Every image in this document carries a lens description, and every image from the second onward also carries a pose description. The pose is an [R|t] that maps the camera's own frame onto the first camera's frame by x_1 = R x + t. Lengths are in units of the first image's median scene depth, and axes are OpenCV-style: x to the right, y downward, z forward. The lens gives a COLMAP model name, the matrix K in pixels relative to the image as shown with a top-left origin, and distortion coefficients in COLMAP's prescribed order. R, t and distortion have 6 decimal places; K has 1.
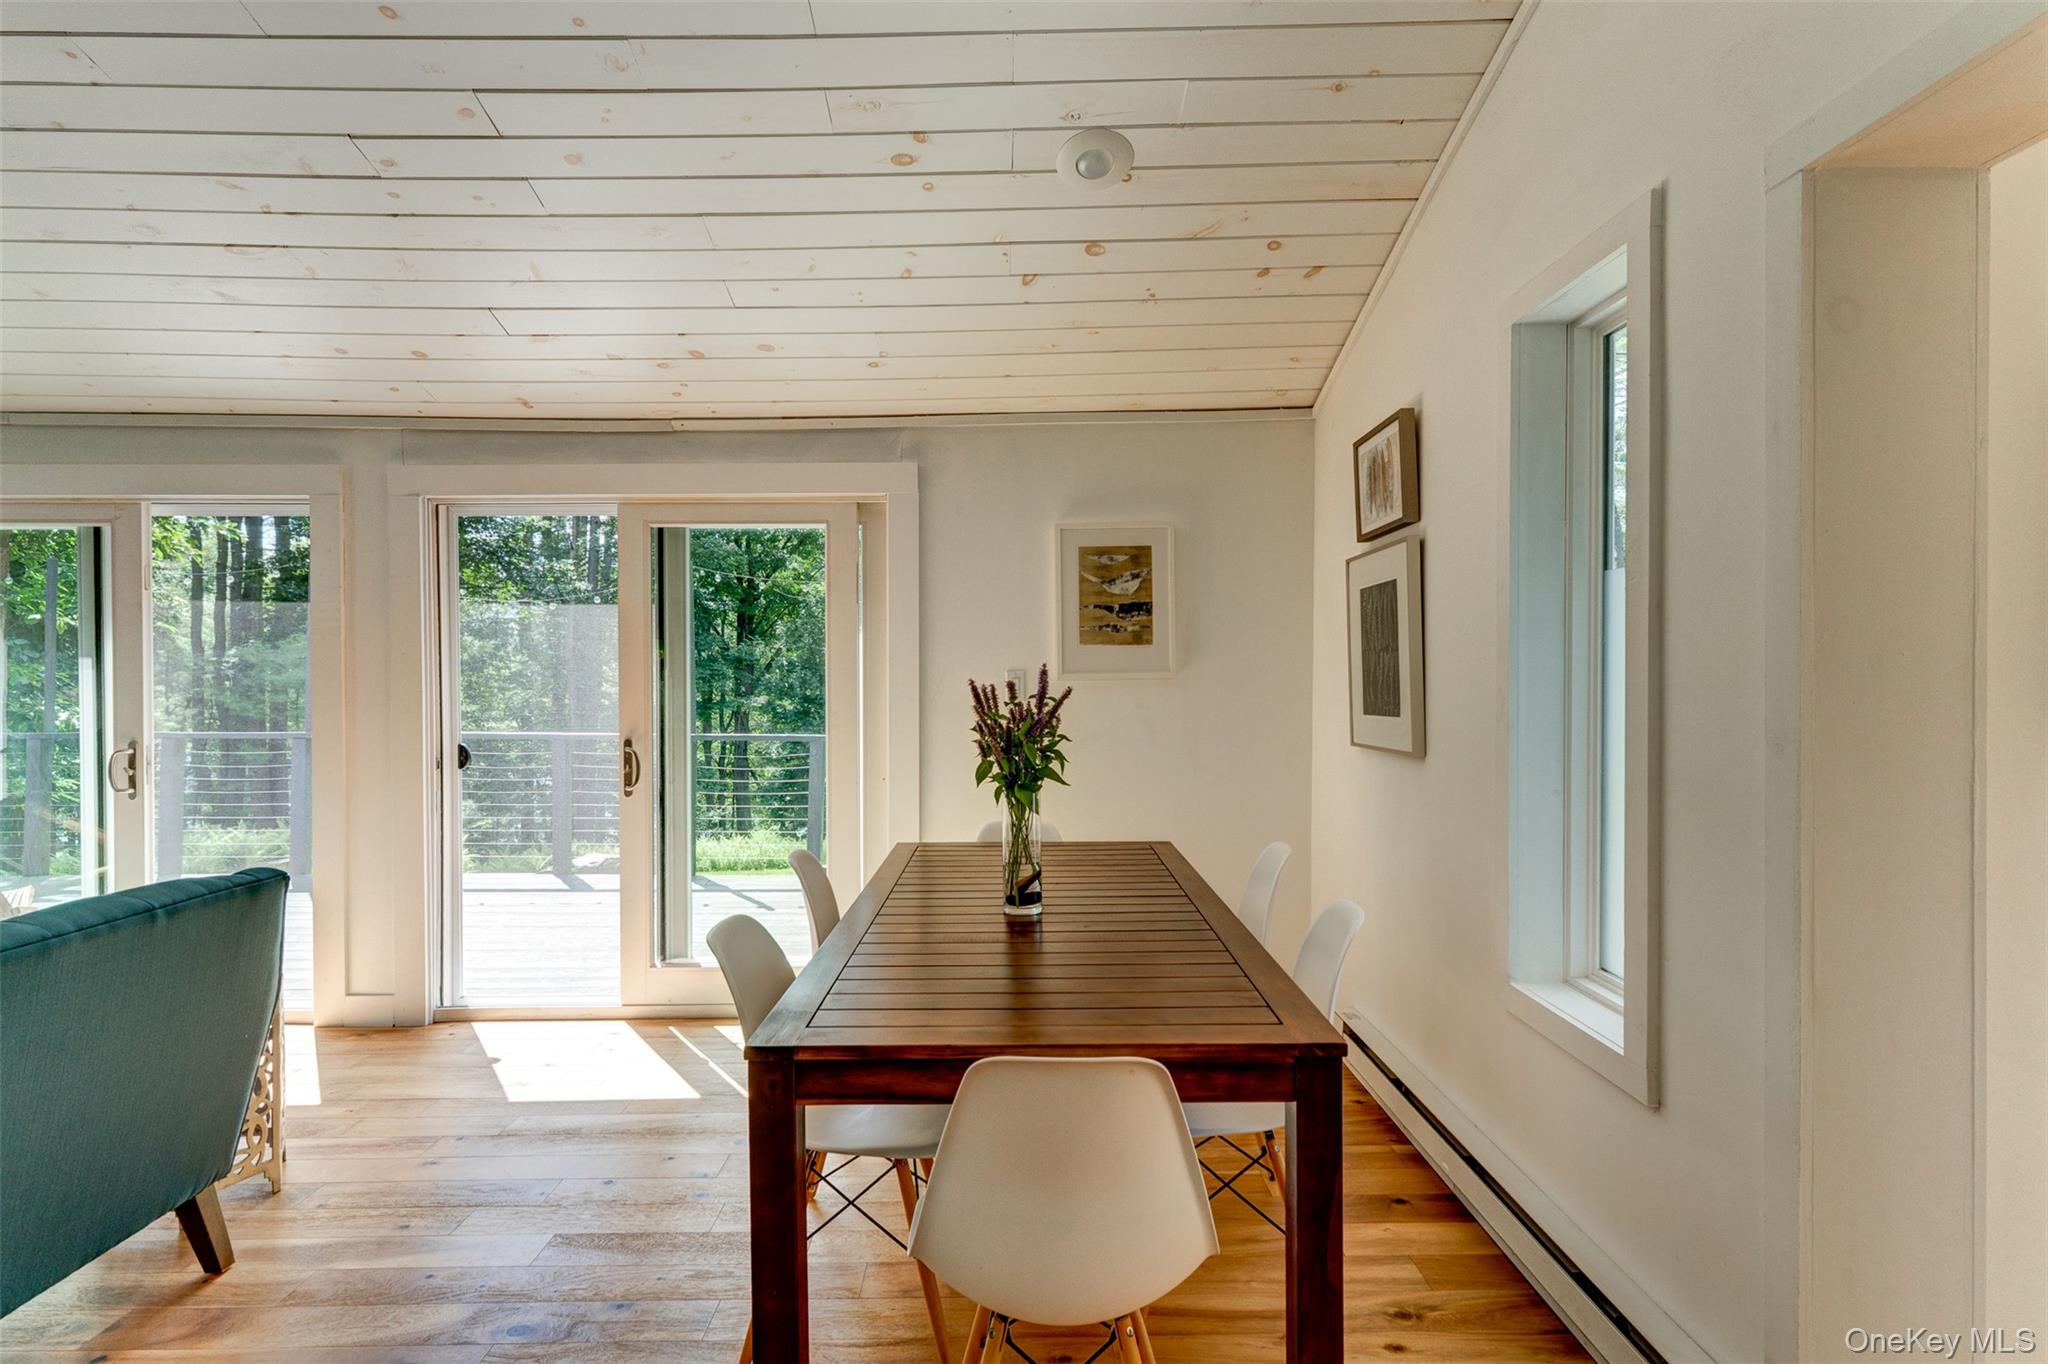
lens RADIAL K [[1017.2, 0, 1012.9], [0, 1017.2, 684.5], [0, 0, 1]] dist [0.004974, 0.001306]
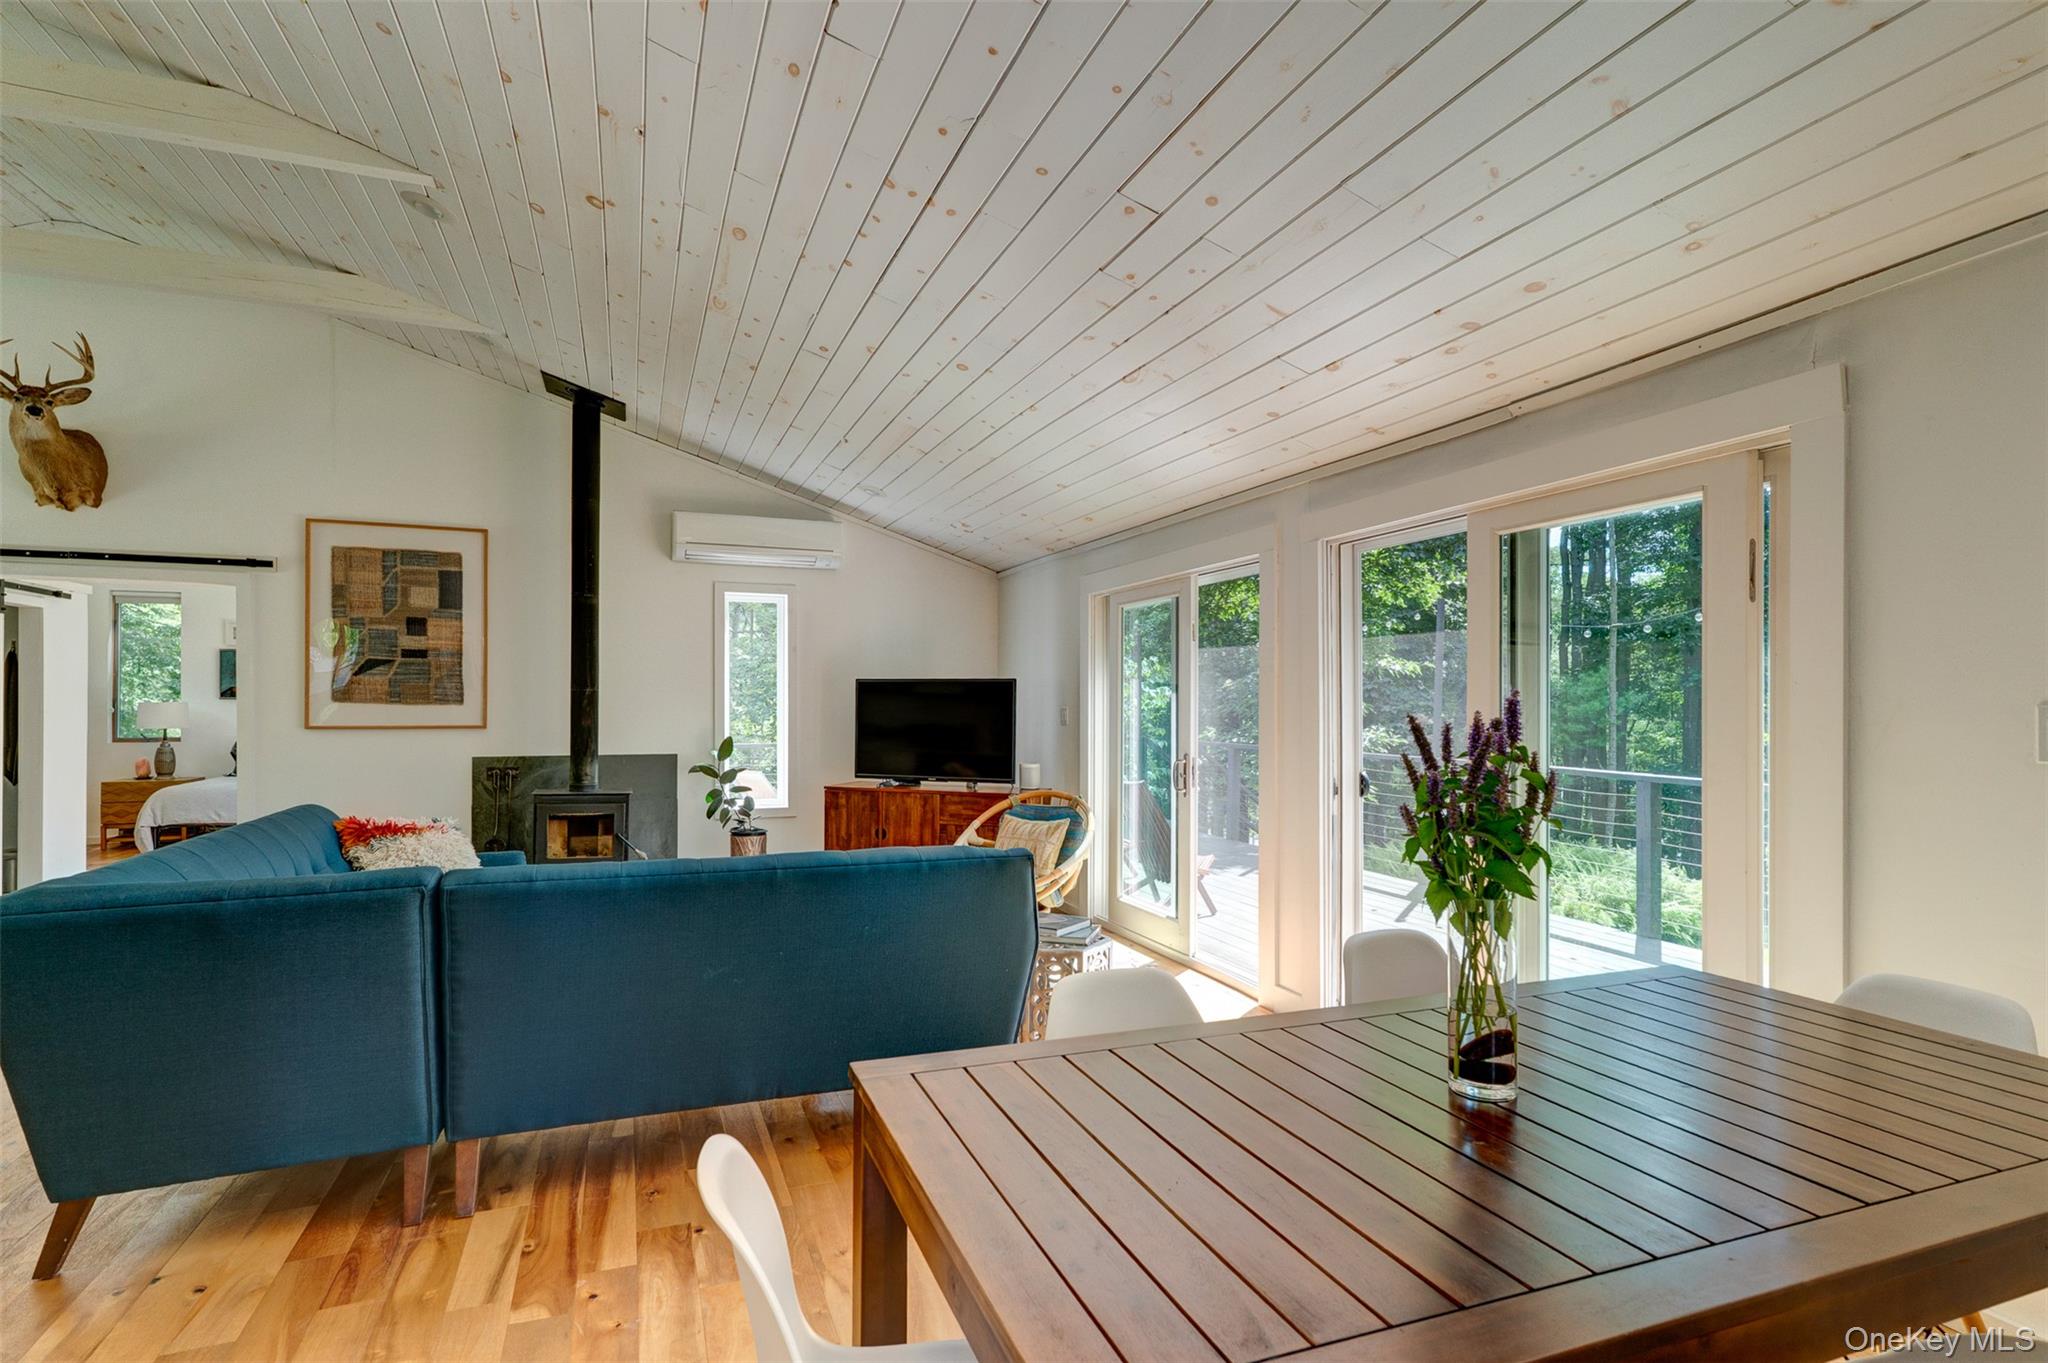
lens RADIAL K [[1024.2, 0, 1024.0], [0, 1024.2, 699.9], [0, 0, 1]] dist [0.013924, 0.000227]
pose [[0.356211, -0.003741, -0.934398, 0.316290], [-0.007022, 0.999953, -0.006680, -0.006446], [0.934379, 0.008940, 0.356168, 0.319867]]
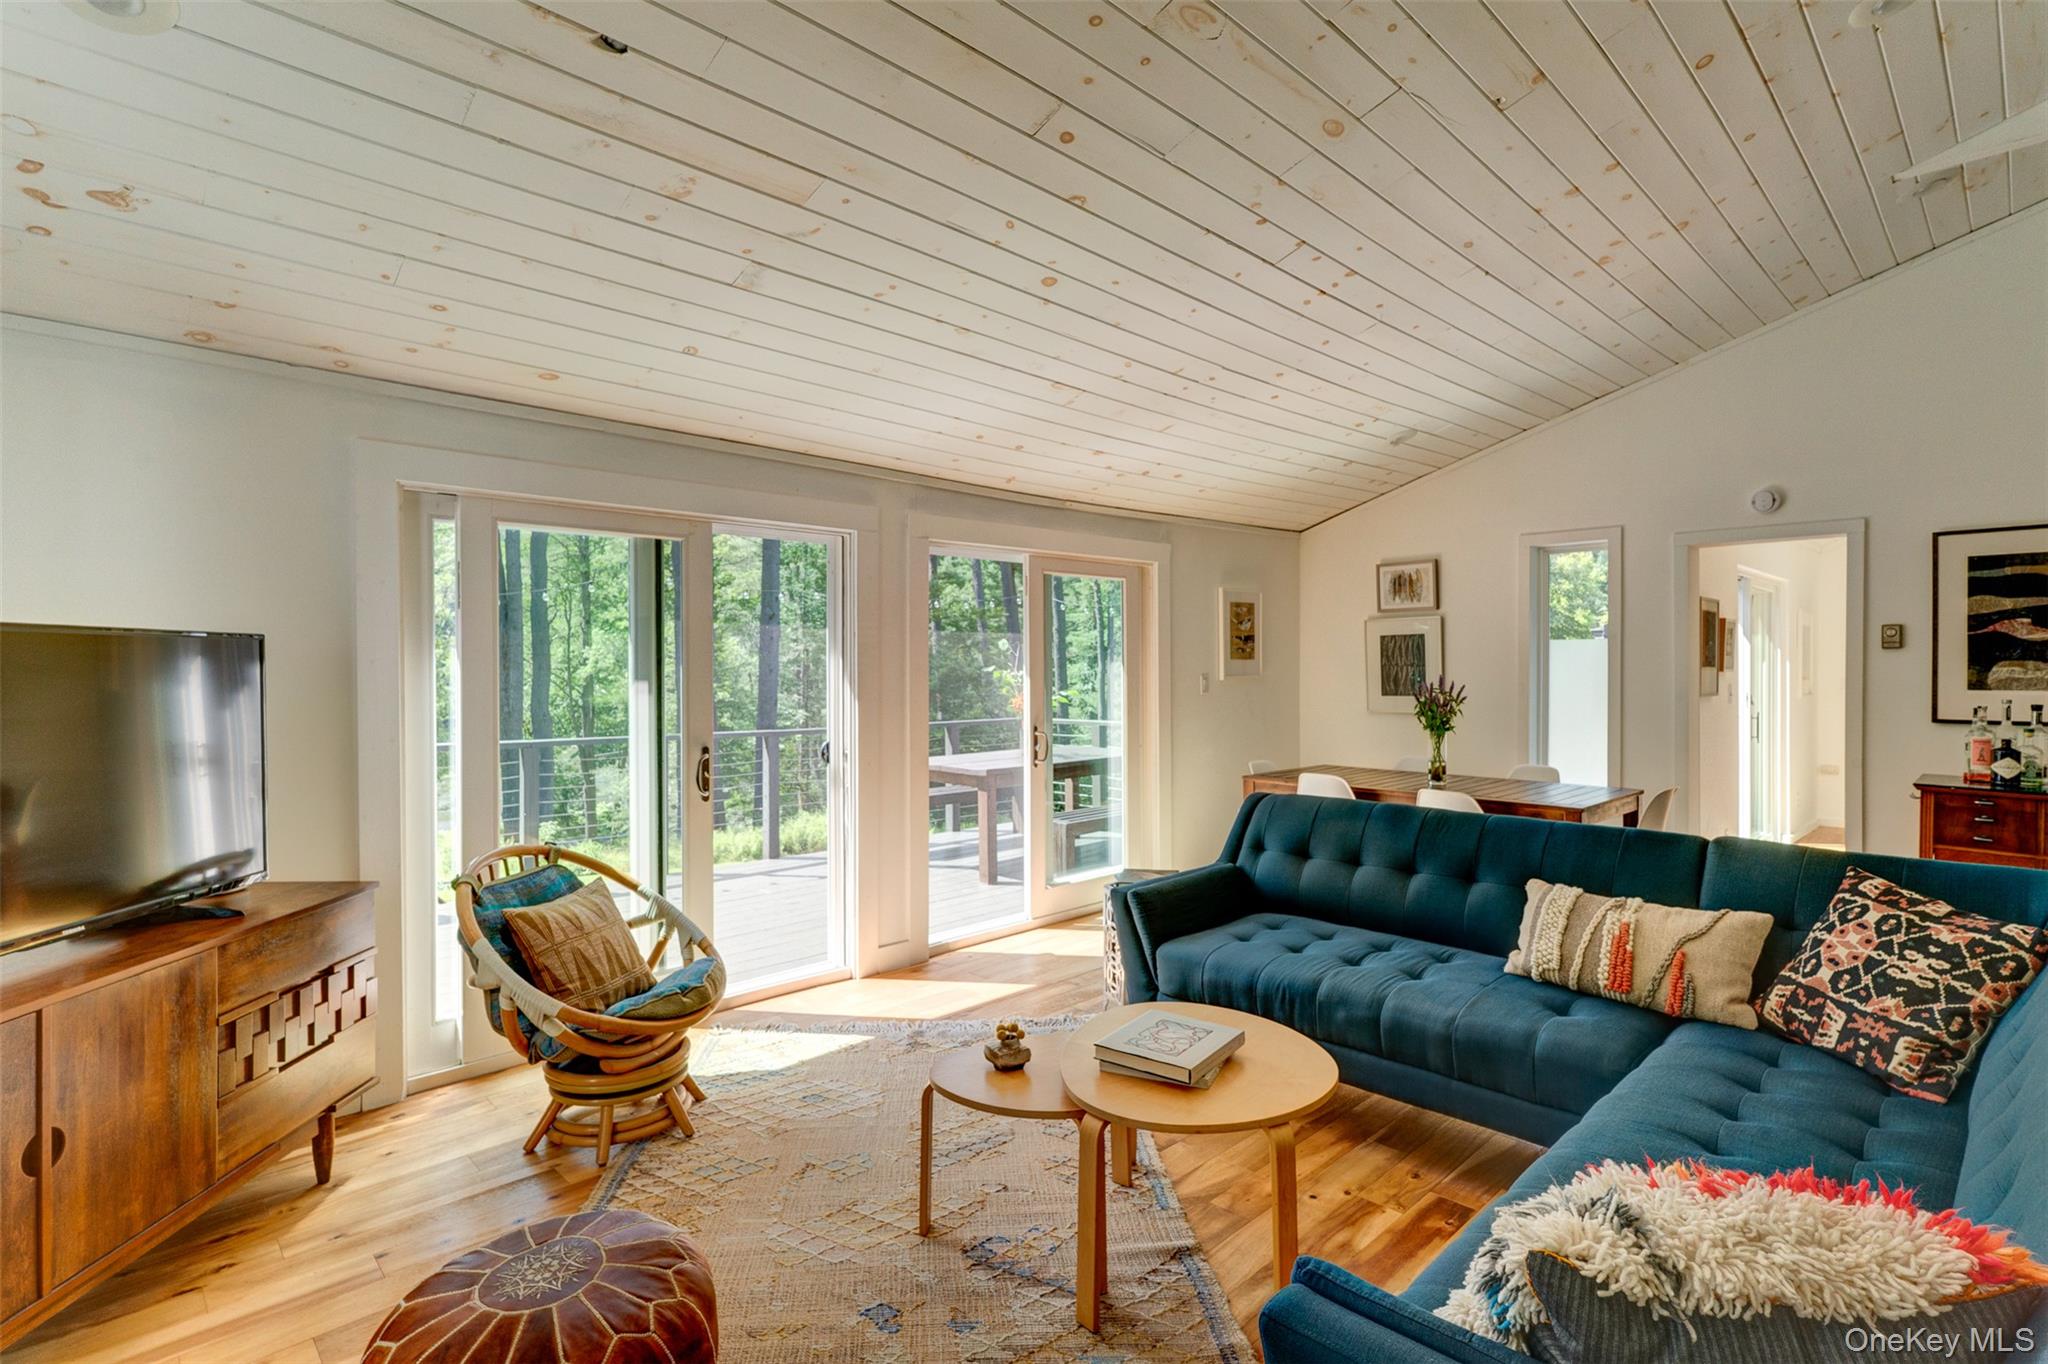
lens RADIAL K [[1017.2, 0, 1012.9], [0, 1017.2, 684.5], [0, 0, 1]] dist [0.004974, 0.001306]
pose [[0.716456, -0.013671, 0.697499, -1.402640], [0.007094, 0.999899, 0.012311, -0.019866], [-0.697597, -0.003873, 0.716480, 0.023409]]
